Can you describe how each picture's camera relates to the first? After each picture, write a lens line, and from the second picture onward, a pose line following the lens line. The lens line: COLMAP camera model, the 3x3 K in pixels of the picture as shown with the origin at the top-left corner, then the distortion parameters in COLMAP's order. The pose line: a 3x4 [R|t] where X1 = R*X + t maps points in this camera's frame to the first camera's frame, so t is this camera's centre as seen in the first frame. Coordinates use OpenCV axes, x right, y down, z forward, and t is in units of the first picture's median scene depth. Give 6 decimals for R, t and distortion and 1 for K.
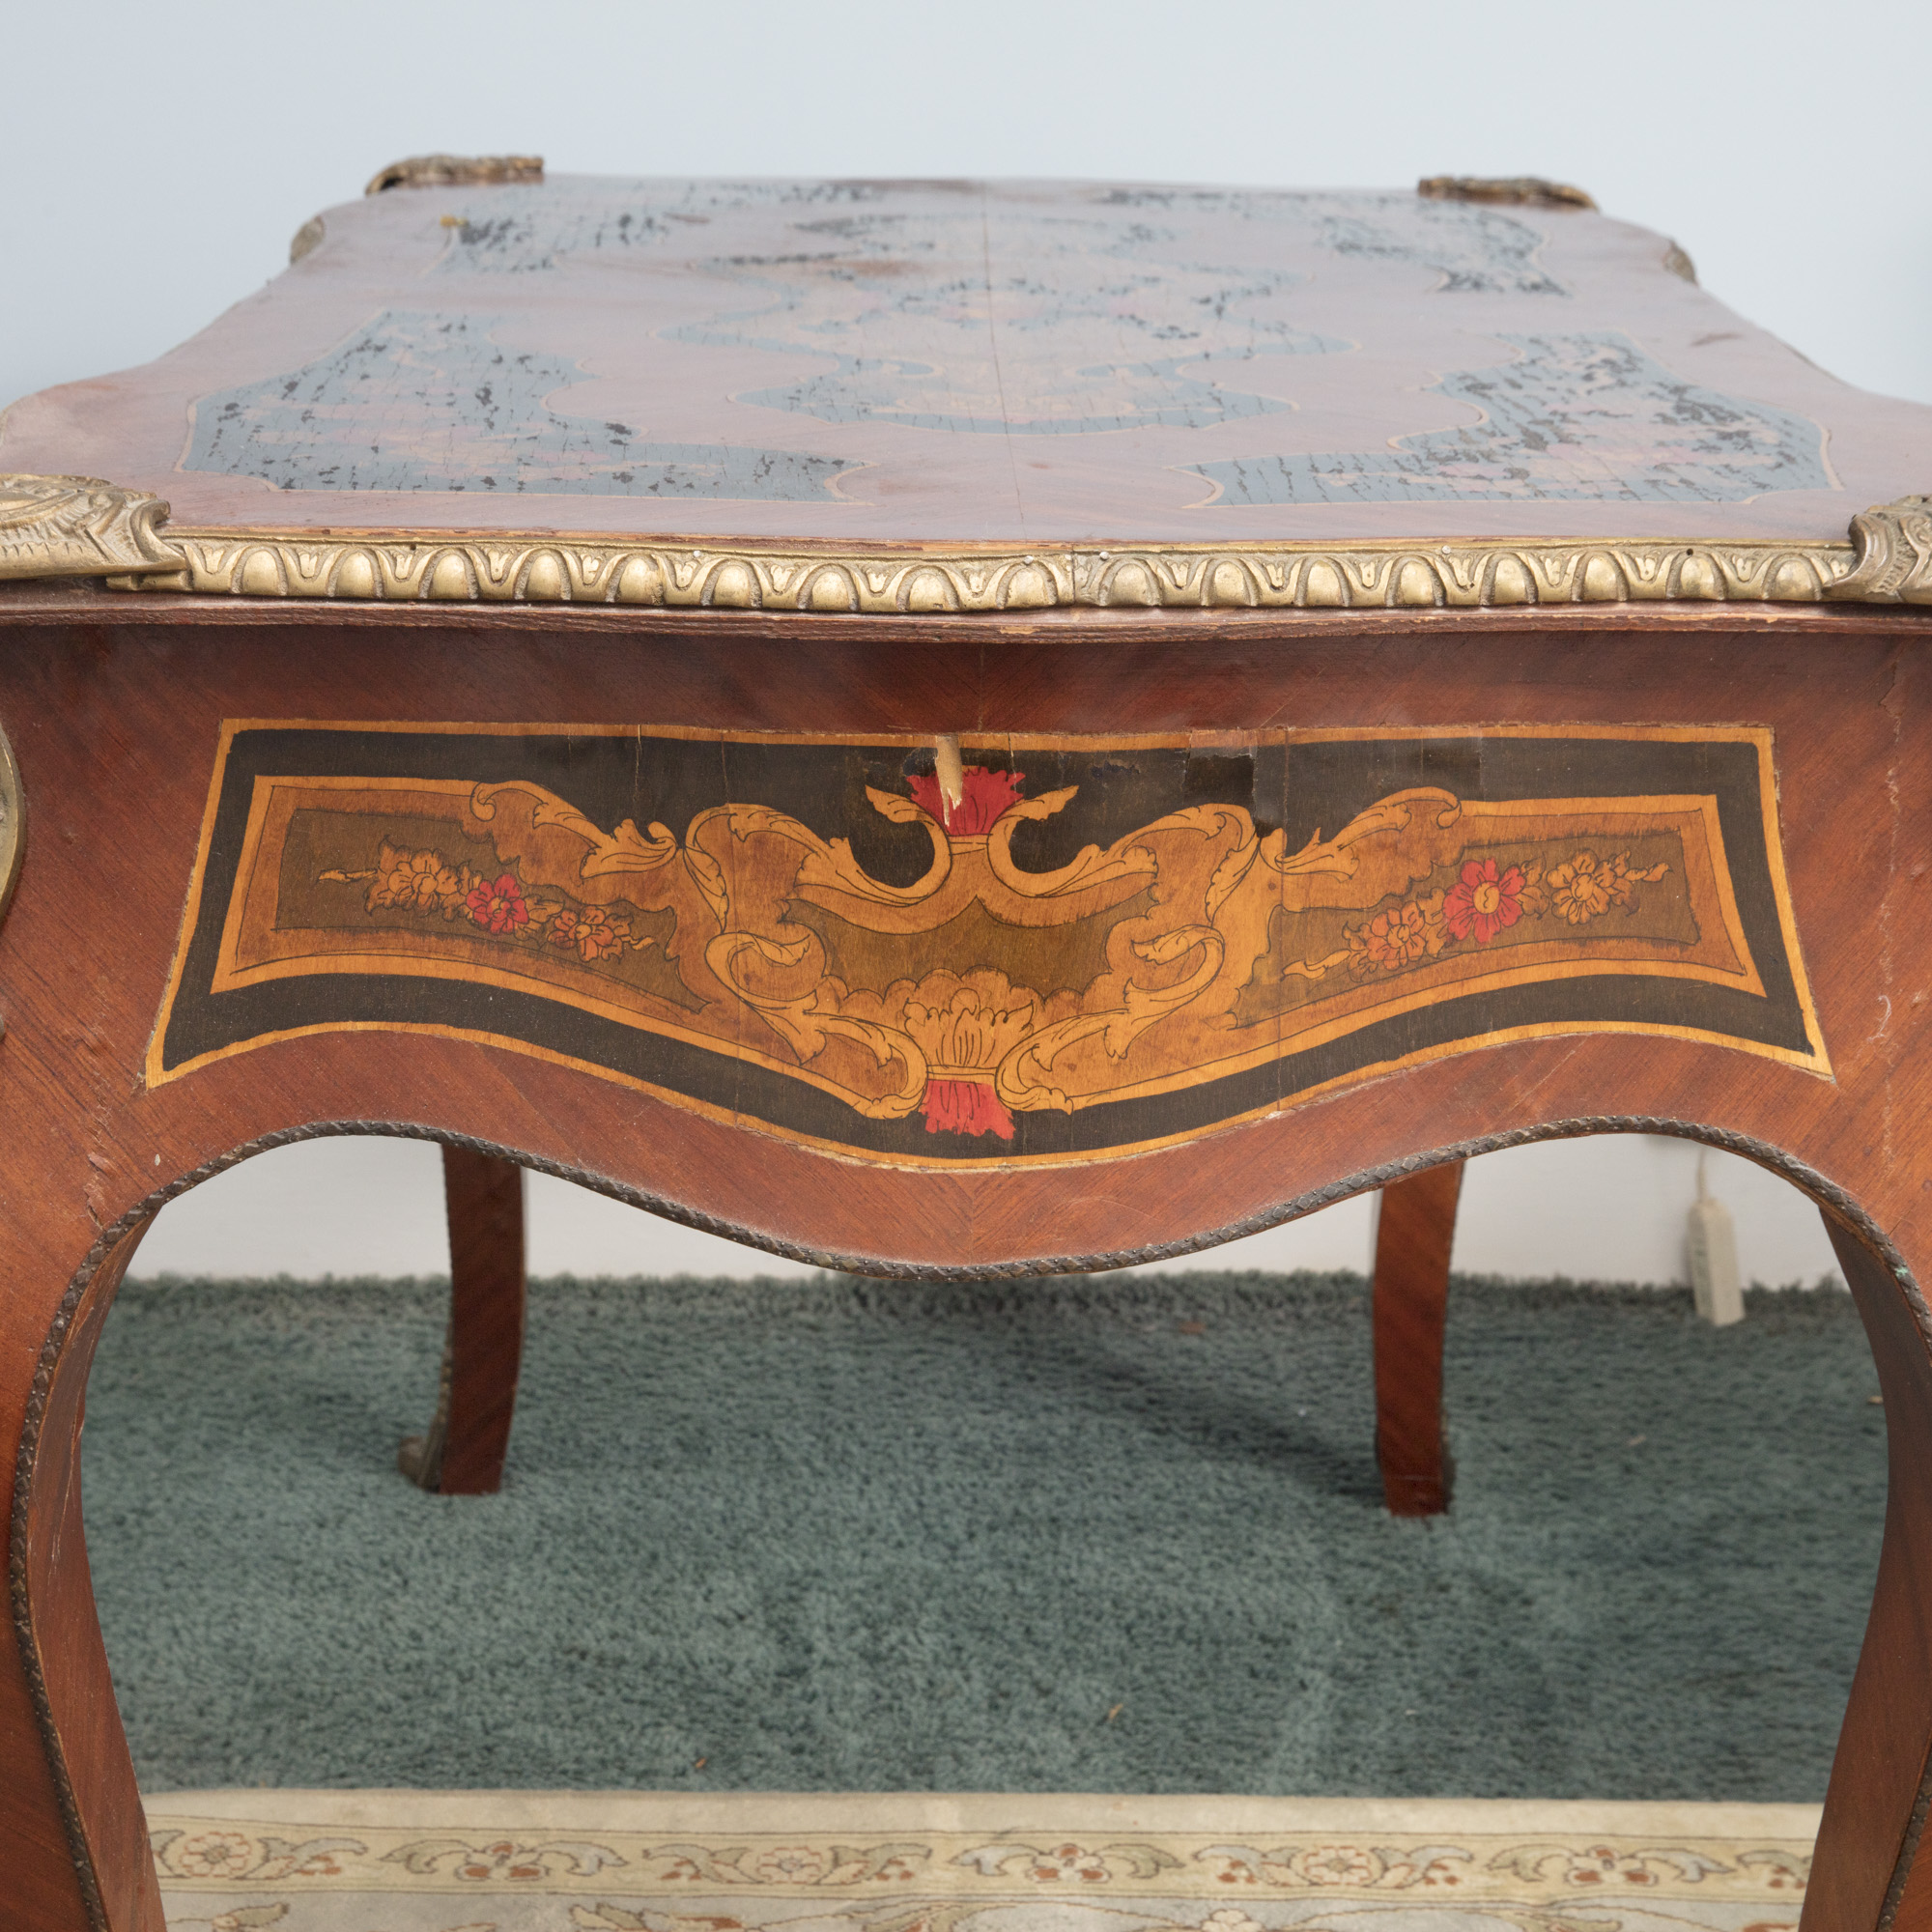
lens RADIAL K [[3725.3, 0, 1019.4], [0, 3725.3, 969.6], [0, 0, 1]] dist [0.036697, -0.001708]
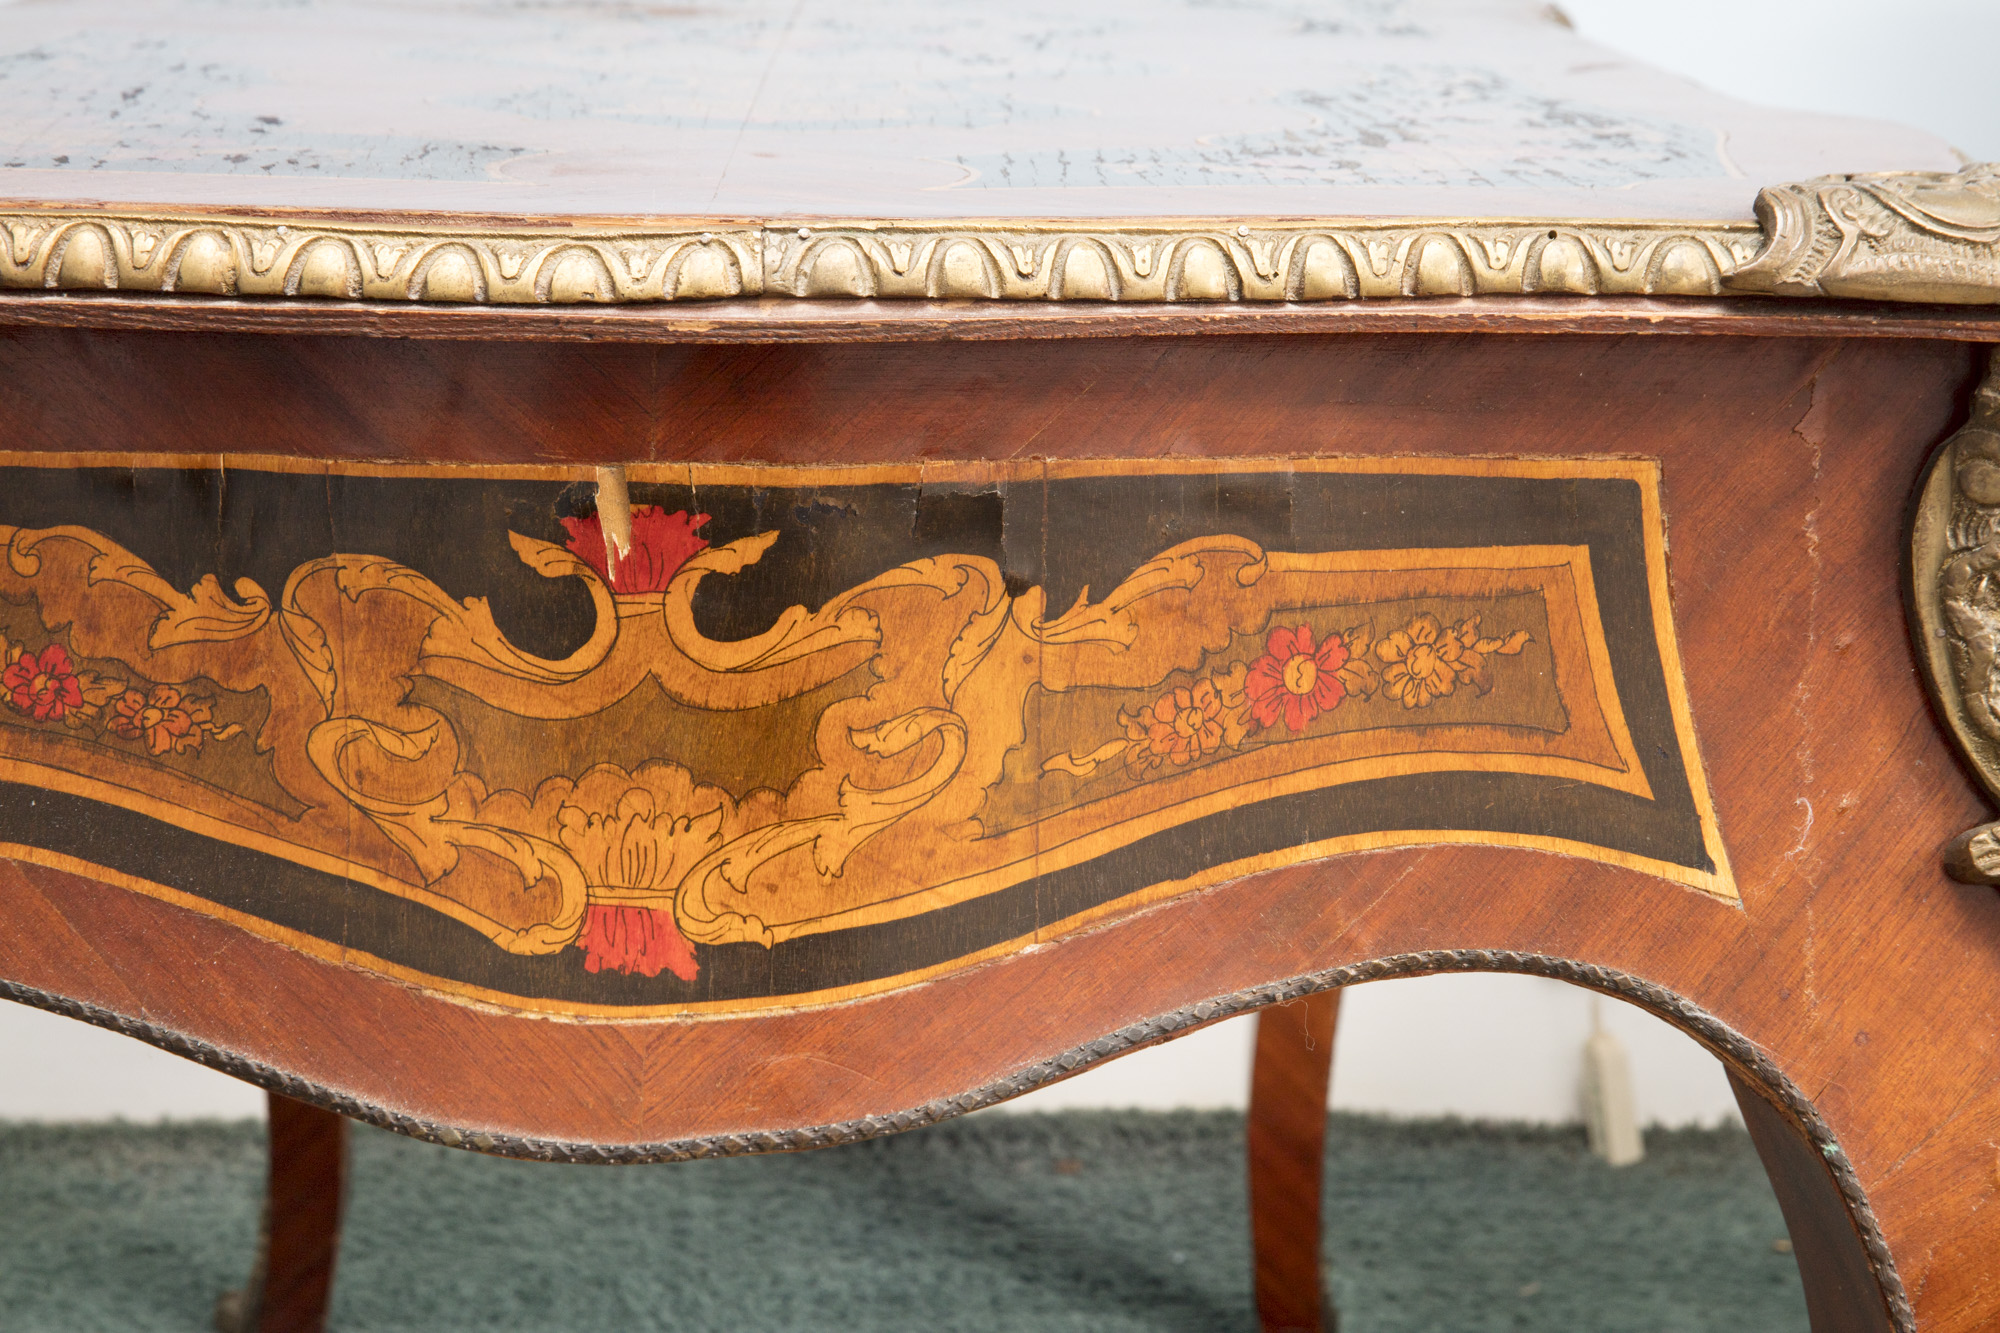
lens RADIAL K [[3477.7, 0, 1000.0], [0, 3477.7, 666.5], [0, 0, 1]] dist [0.102653, 0.258631]
pose [[0.999953, -0.000469, 0.009732, 0.054757], [0.000861, 0.999187, -0.040299, 0.009032], [-0.009705, 0.040305, 0.999140, 0.262314]]
